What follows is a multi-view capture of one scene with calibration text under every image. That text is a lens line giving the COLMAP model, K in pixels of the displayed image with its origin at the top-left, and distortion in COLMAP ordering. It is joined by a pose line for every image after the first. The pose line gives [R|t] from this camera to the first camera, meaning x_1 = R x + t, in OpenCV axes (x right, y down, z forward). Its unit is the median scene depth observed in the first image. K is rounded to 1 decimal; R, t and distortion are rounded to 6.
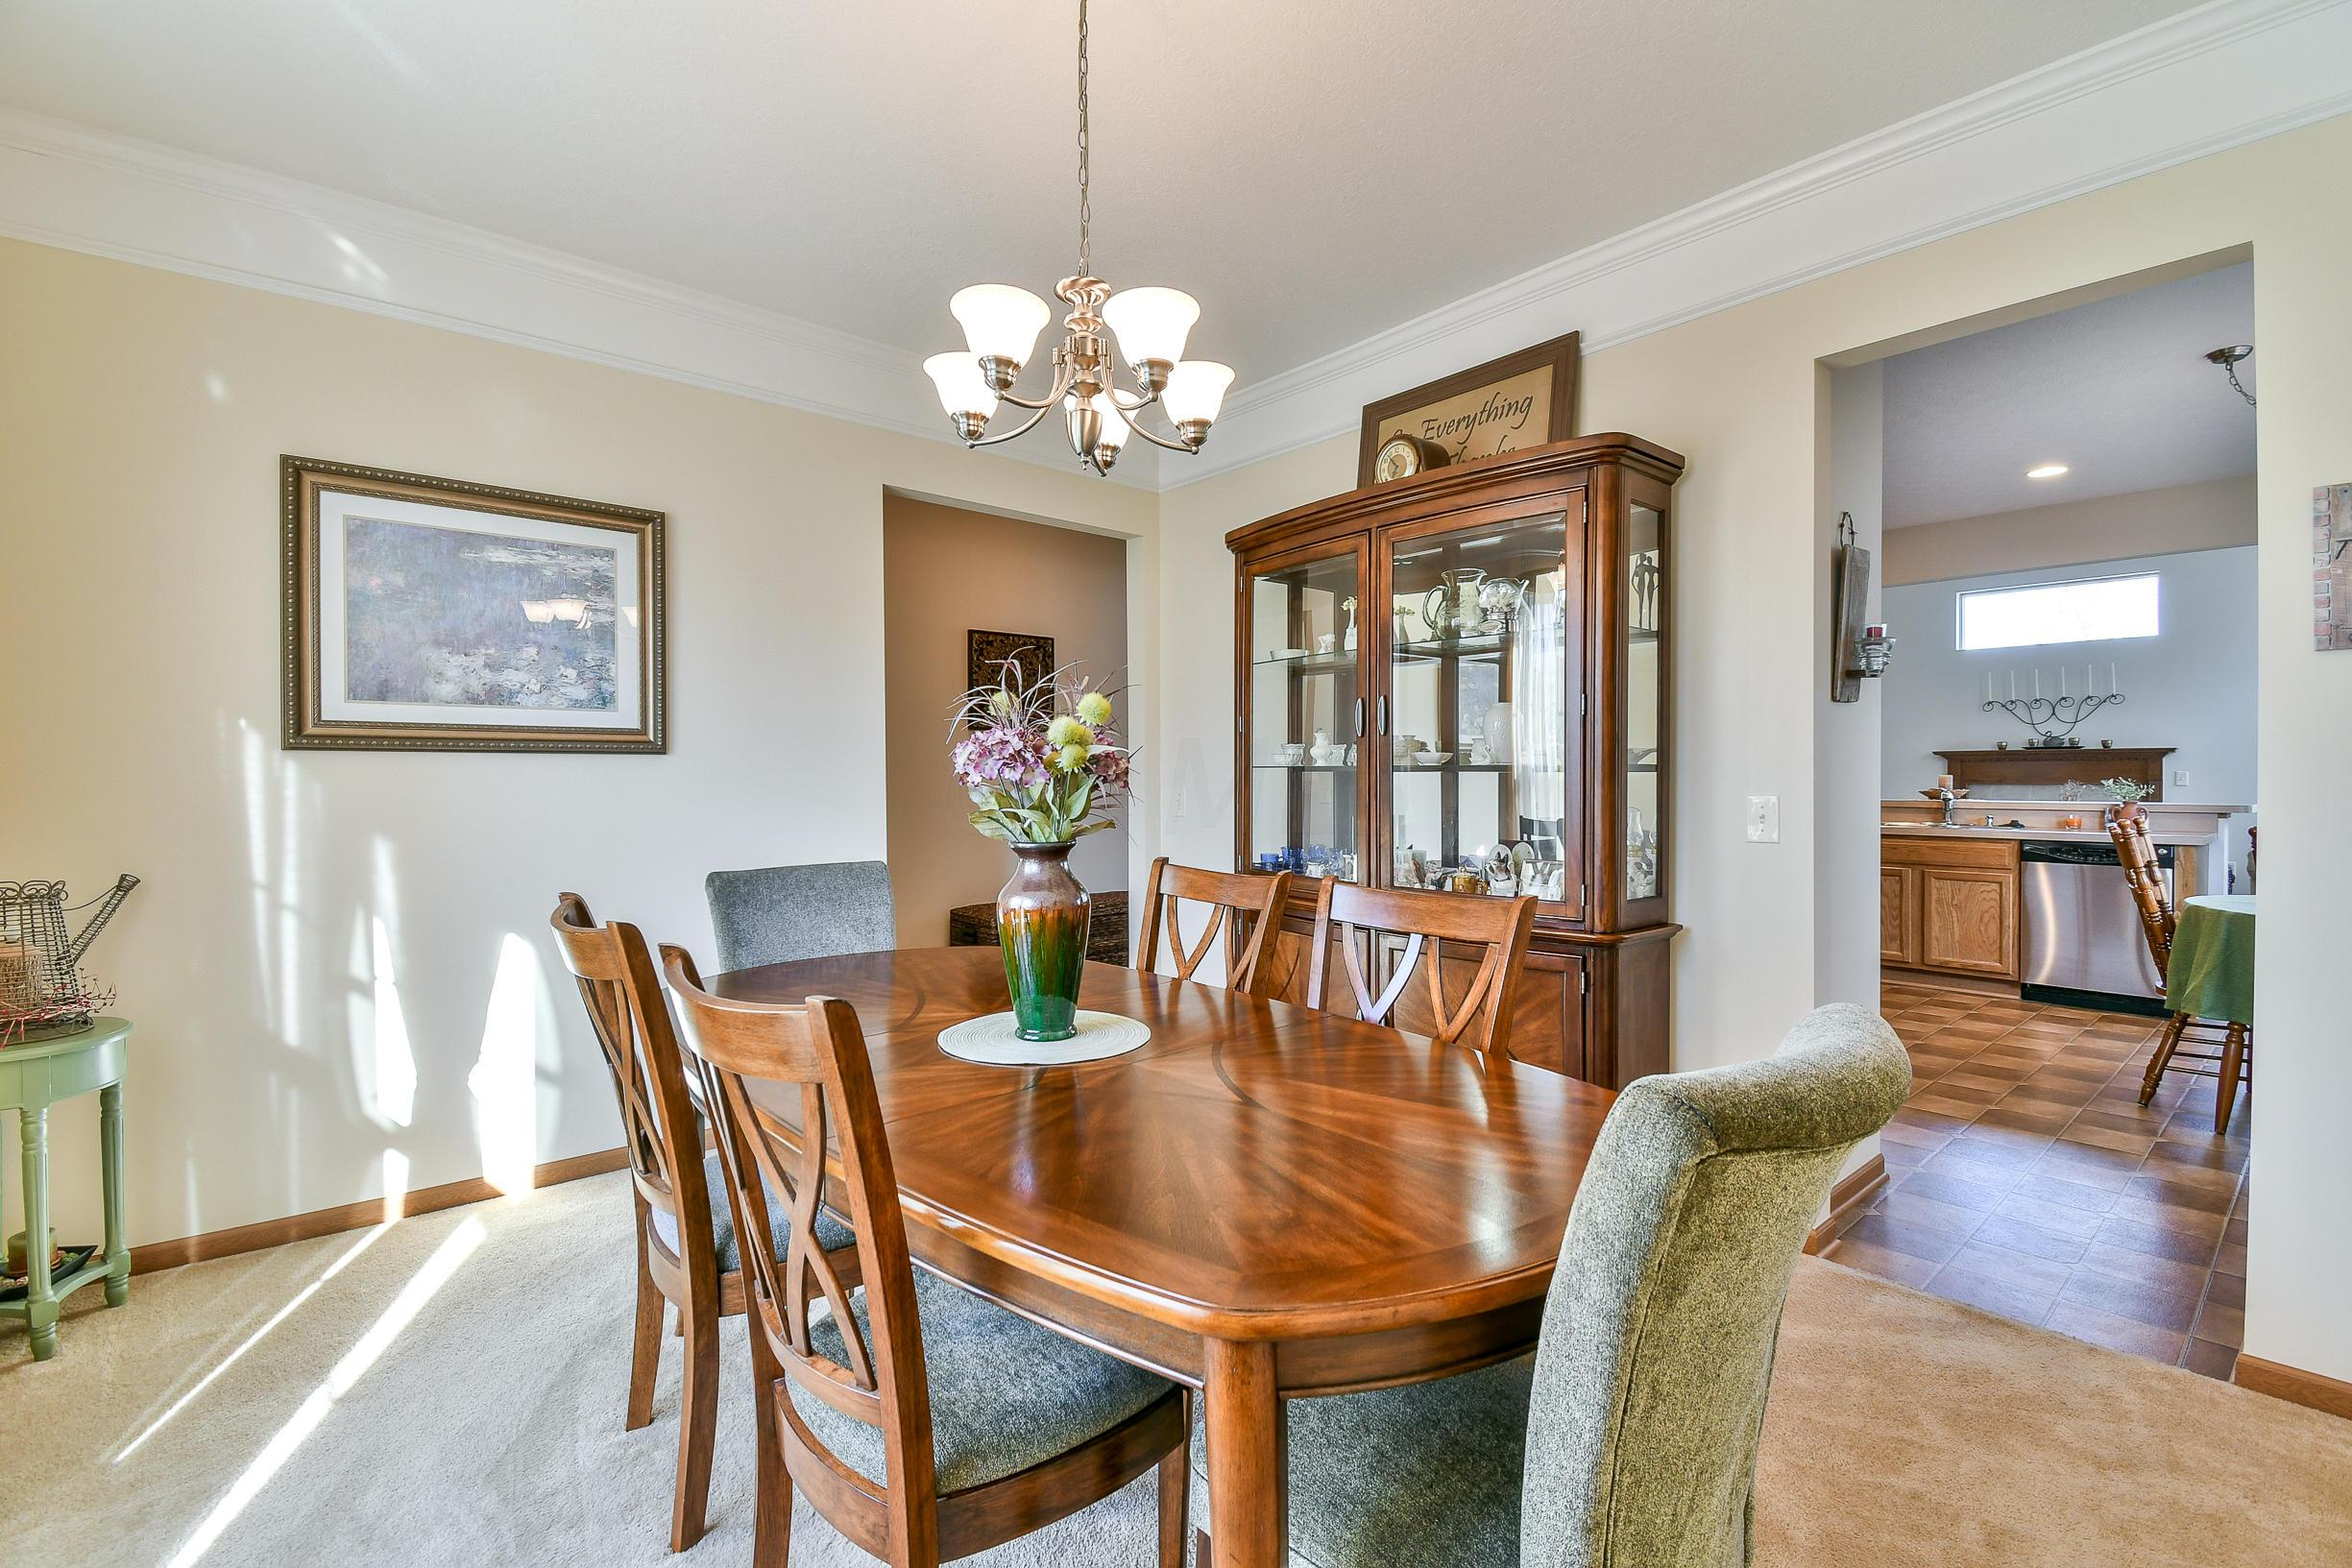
lens RADIAL K [[1044.4, 0, 1193.8], [0, 1044.4, 785.4], [0, 0, 1]] dist [0.018433, -0.022898]
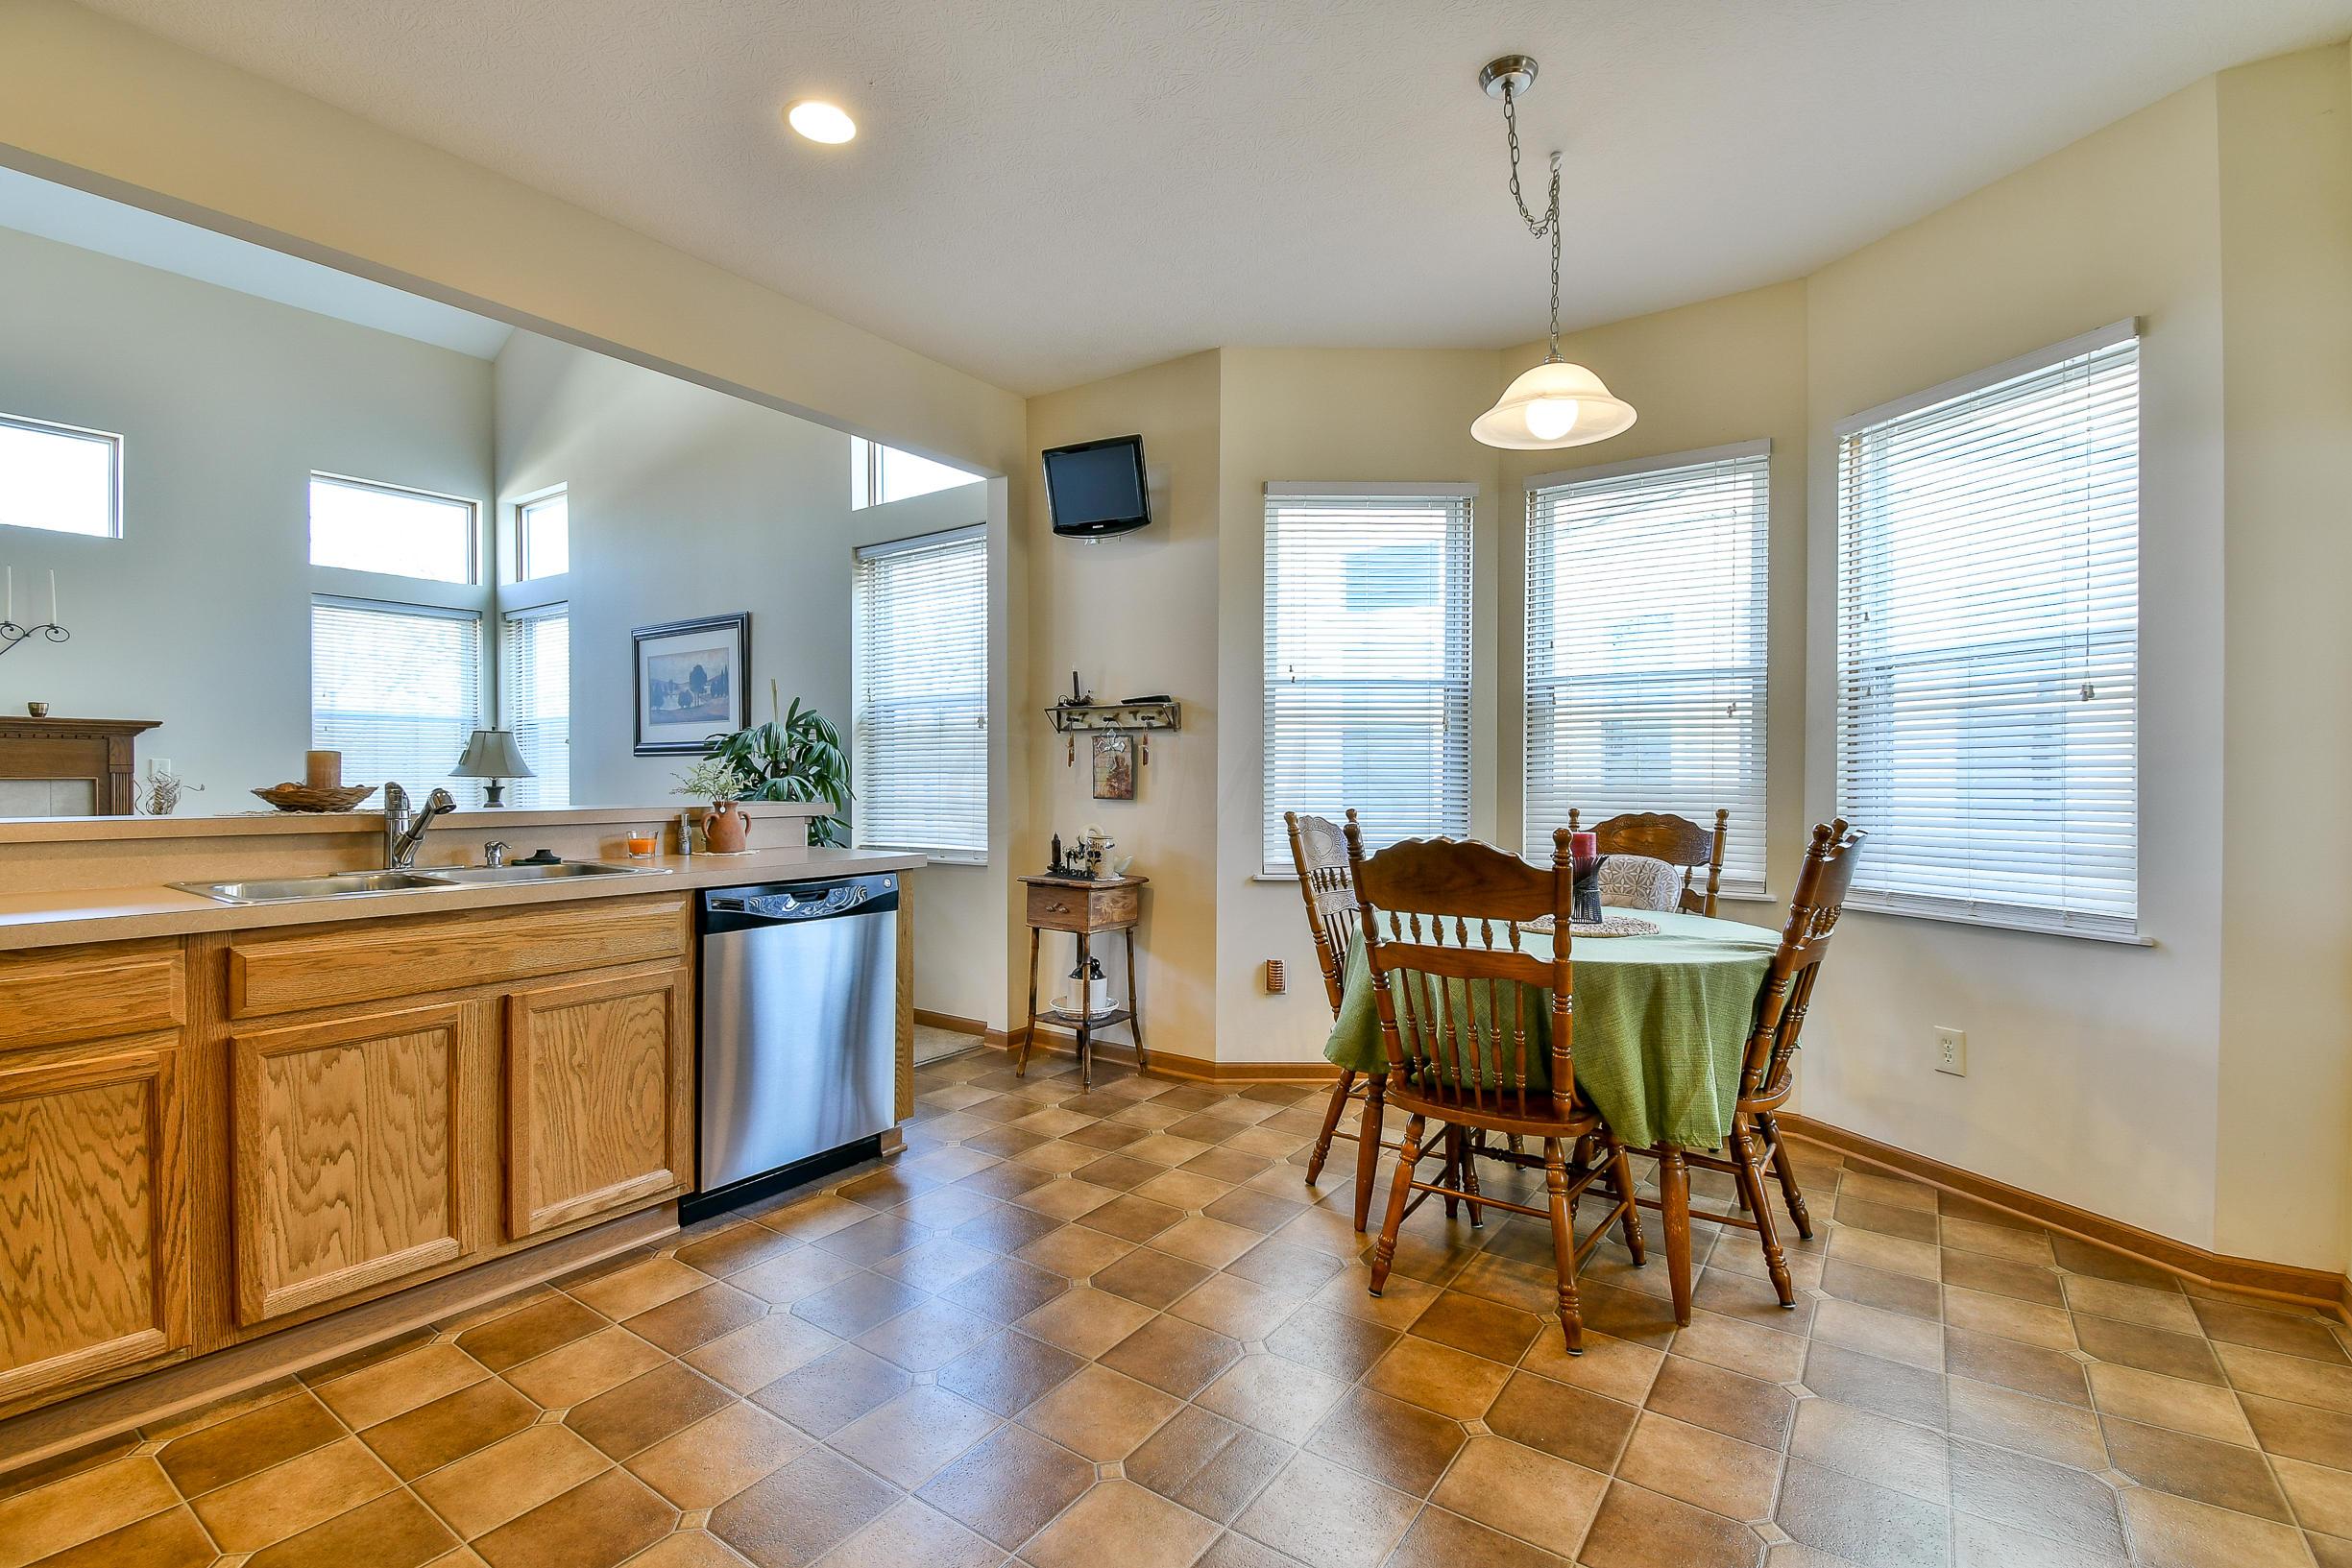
lens RADIAL K [[1032.4, 0, 1172.6], [0, 1032.4, 791.2], [0, 0, 1]] dist [0.000880, -0.010767]
pose [[-0.251606, -0.013495, 0.967736, 0.269704], [0.007587, 0.999845, 0.015915, 0.002258], [-0.967800, 0.011346, -0.251465, 0.843229]]
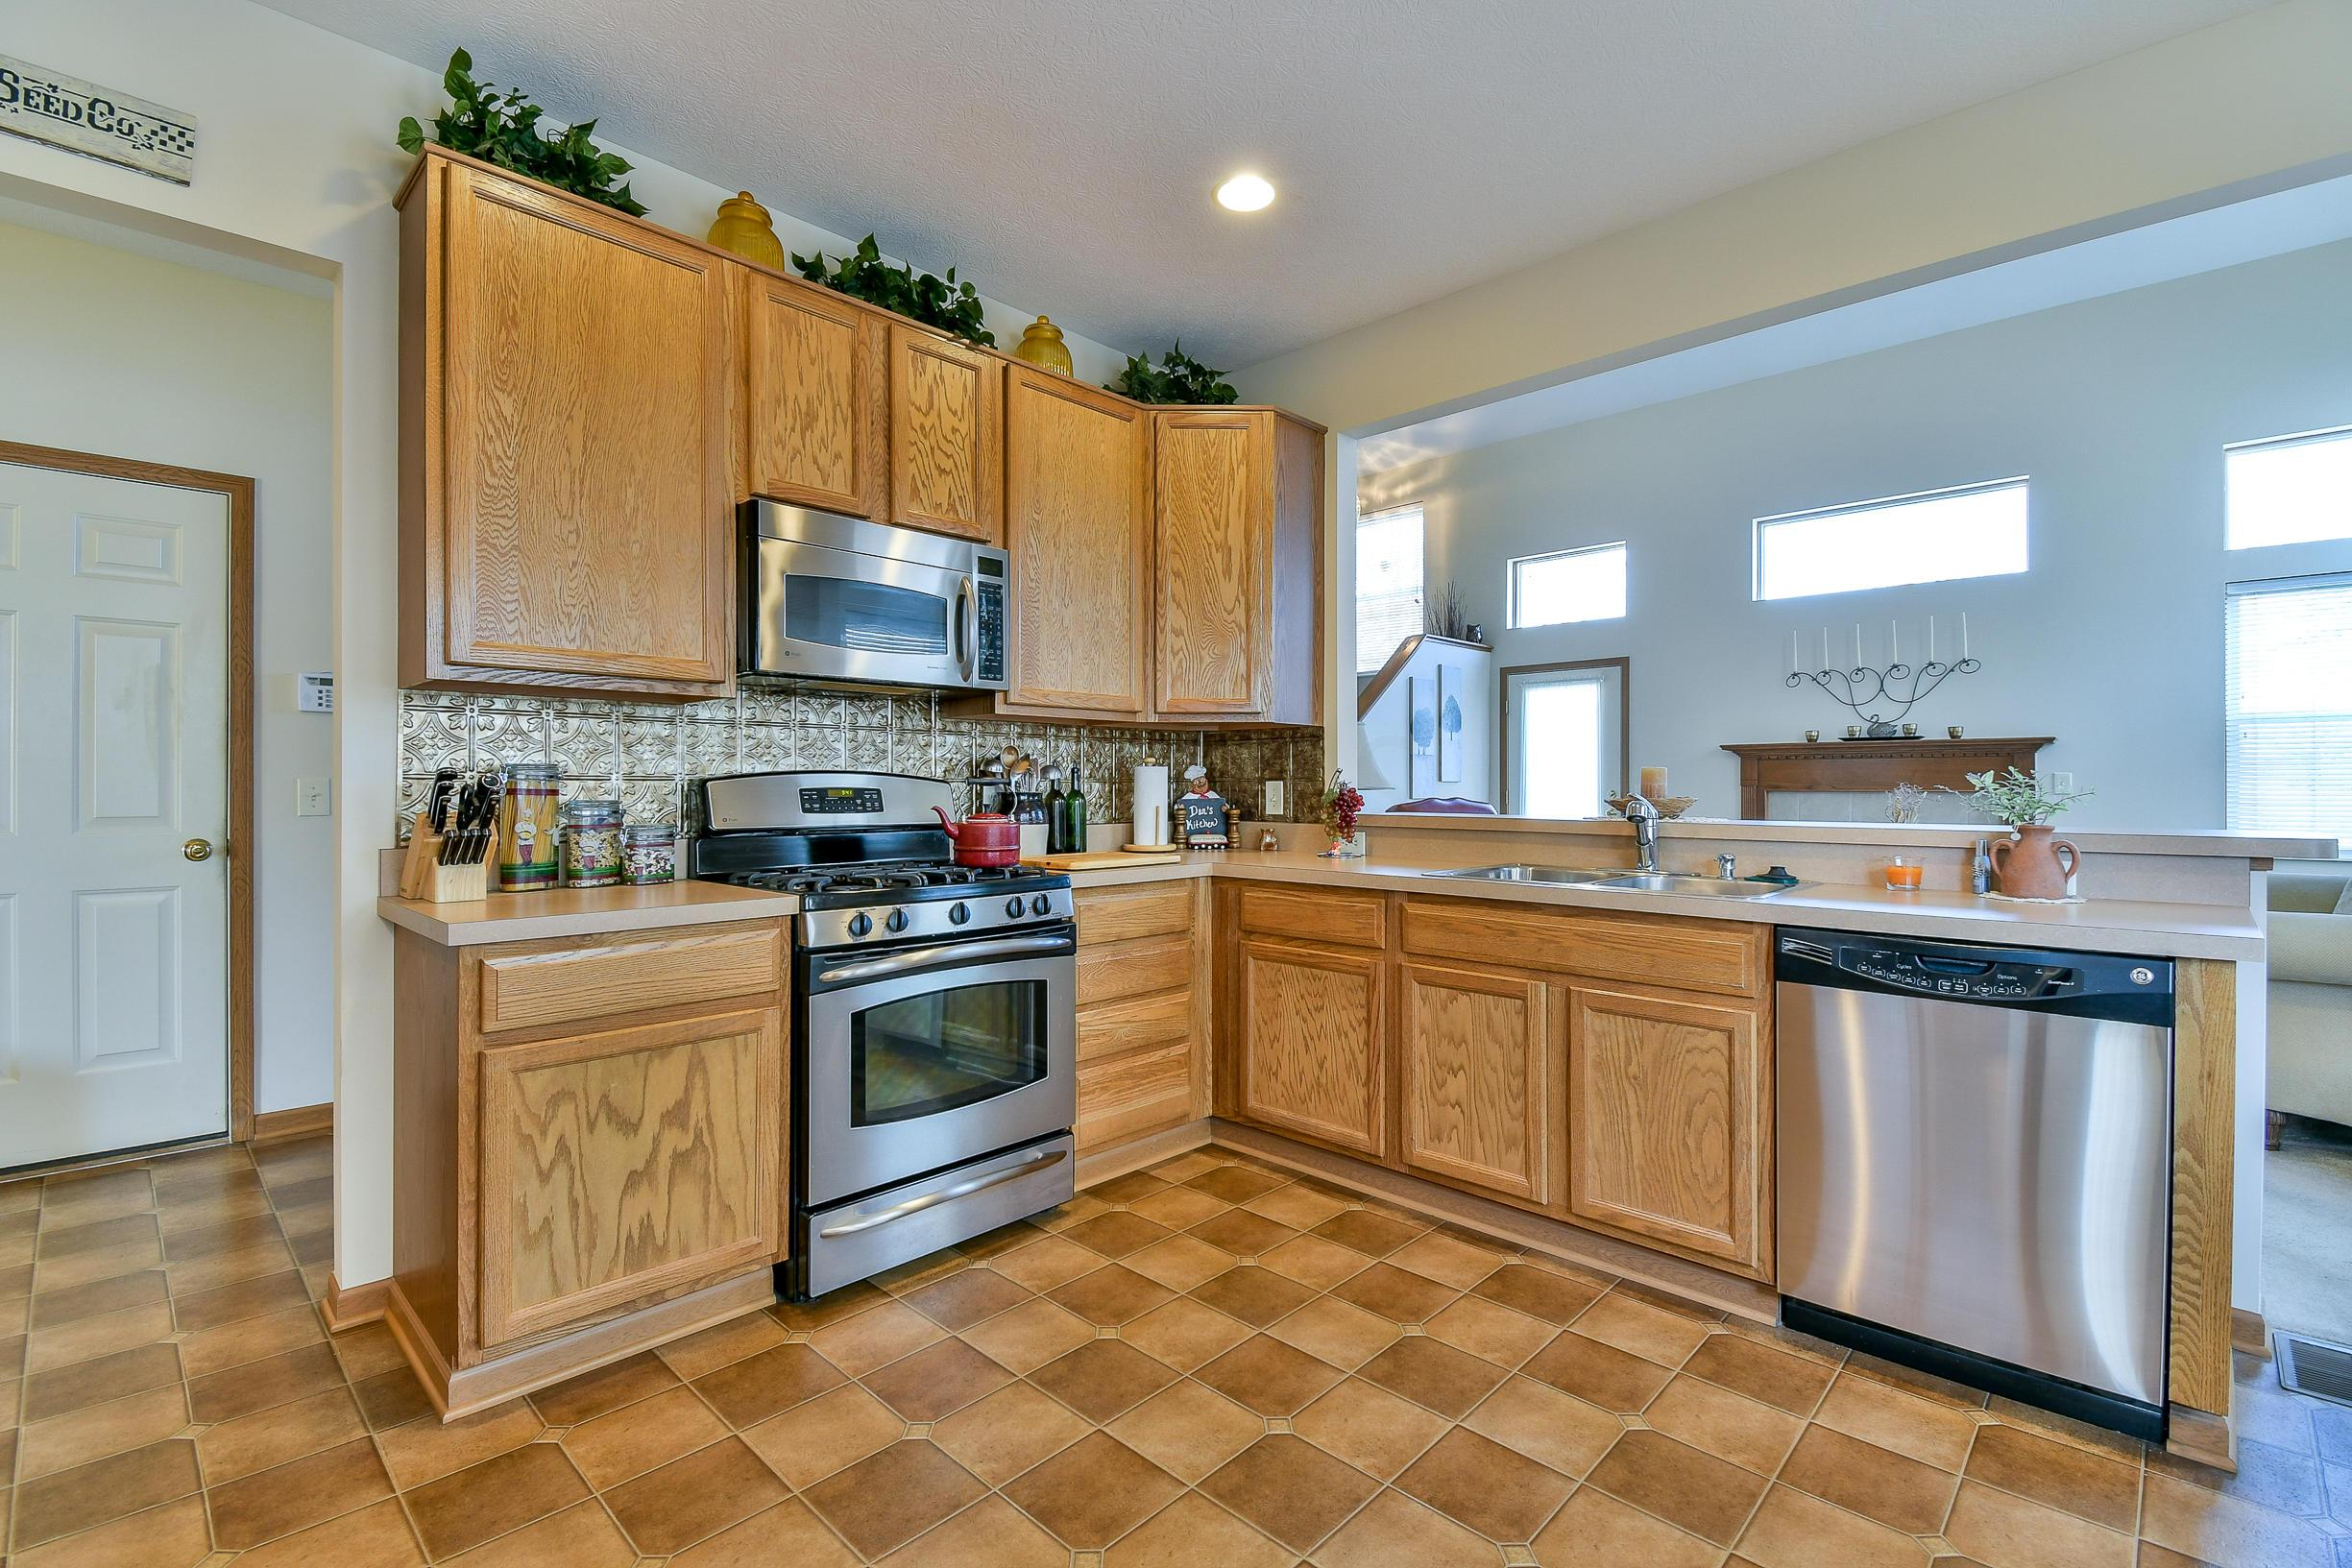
lens RADIAL K [[1044.4, 0, 1193.8], [0, 1044.4, 785.4], [0, 0, 1]] dist [0.018433, -0.022898]
pose [[0.995220, 0.003098, 0.097611, 0.495837], [-0.002106, 0.999945, -0.010264, 0.004112], [-0.097637, 0.010009, 0.995172, 0.584779]]
